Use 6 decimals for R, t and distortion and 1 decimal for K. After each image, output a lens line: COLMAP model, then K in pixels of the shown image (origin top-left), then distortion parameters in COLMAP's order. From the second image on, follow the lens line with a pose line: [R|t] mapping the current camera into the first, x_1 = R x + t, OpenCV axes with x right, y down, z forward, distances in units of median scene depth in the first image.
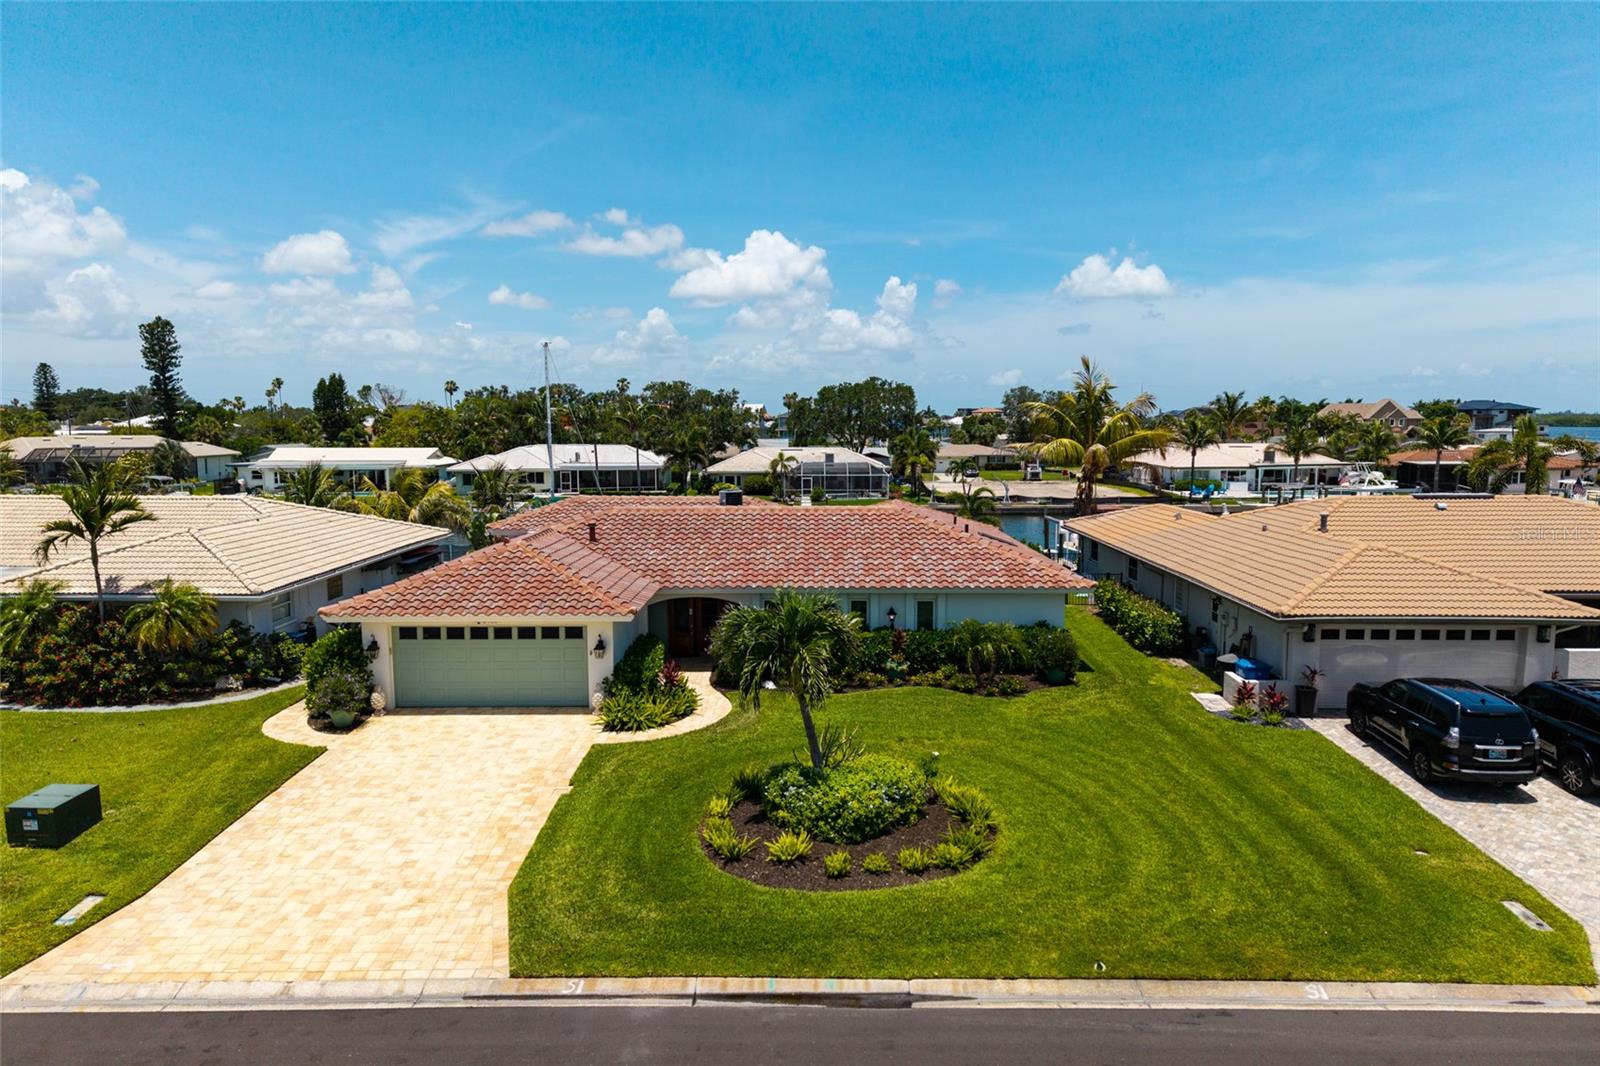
lens RADIAL K [[1056.2, 0, 800.5], [0, 1056.2, 633.5], [0, 0, 1]] dist [0.064845, -0.052450]
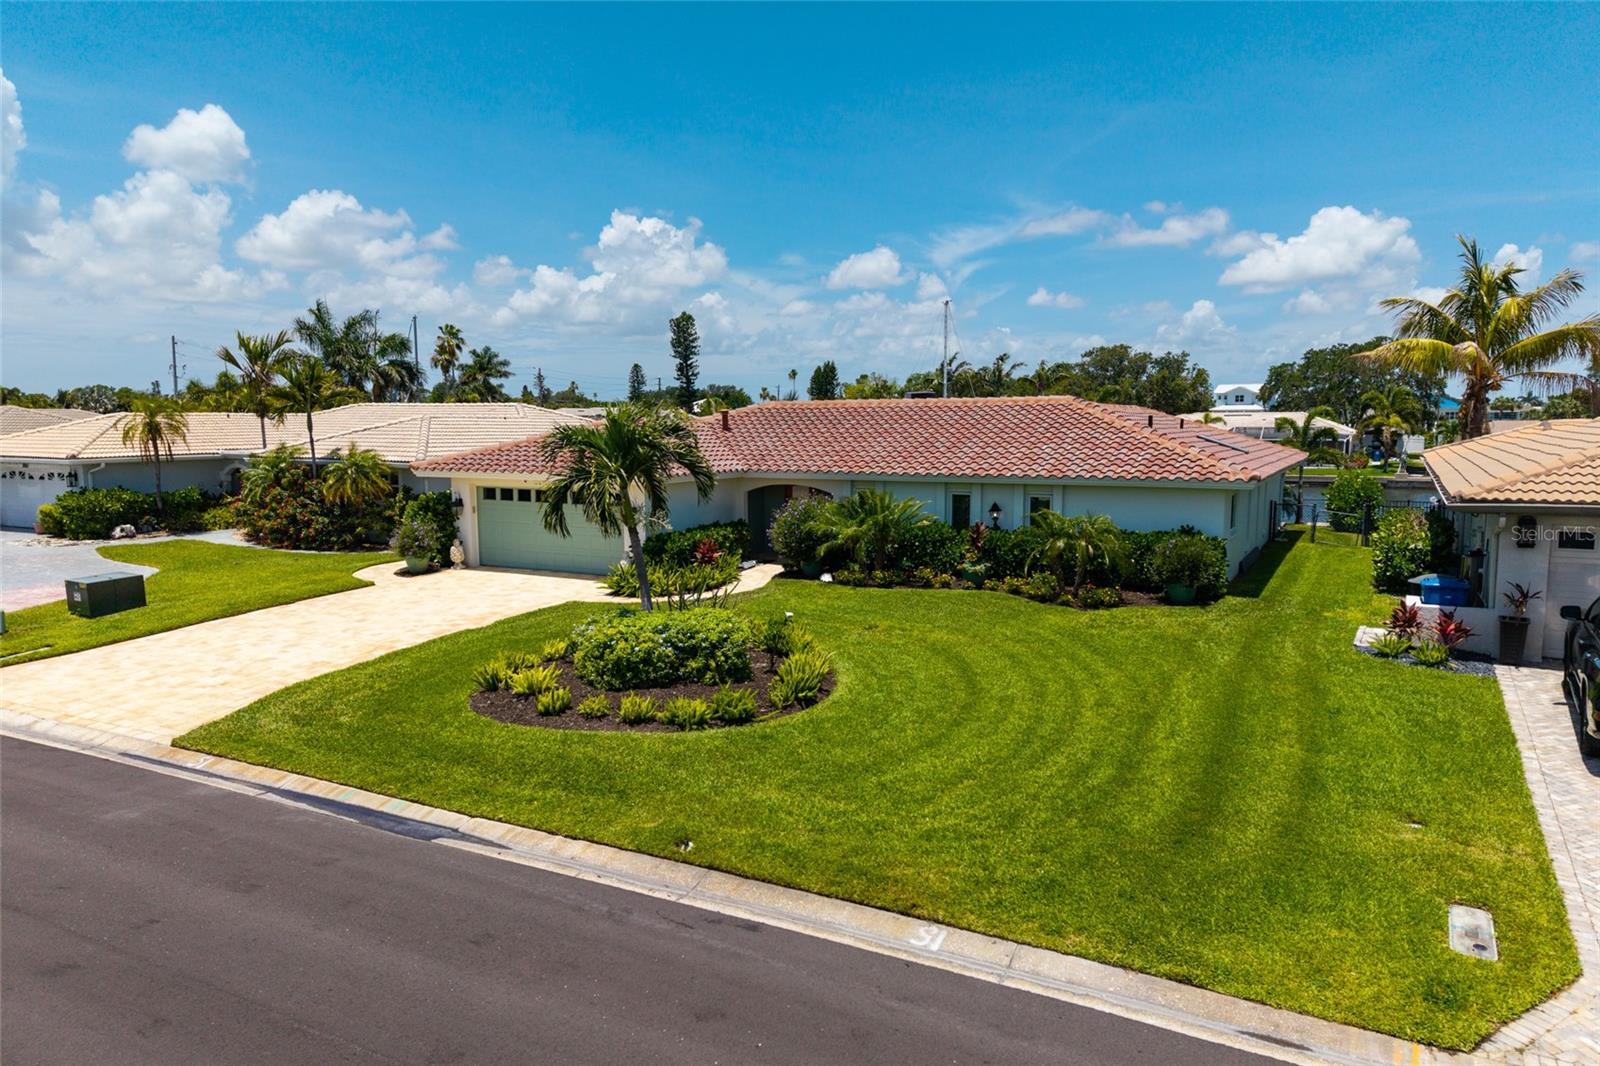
lens RADIAL K [[1056.2, 0, 794.3], [0, 1056.2, 596.4], [0, 0, 1]] dist [0.064845, -0.052450]
pose [[0.881185, 0.077230, -0.466420, 0.086431], [-0.093289, 0.995574, -0.011399, 0.018724], [0.463475, 0.053557, 0.884490, 0.050282]]
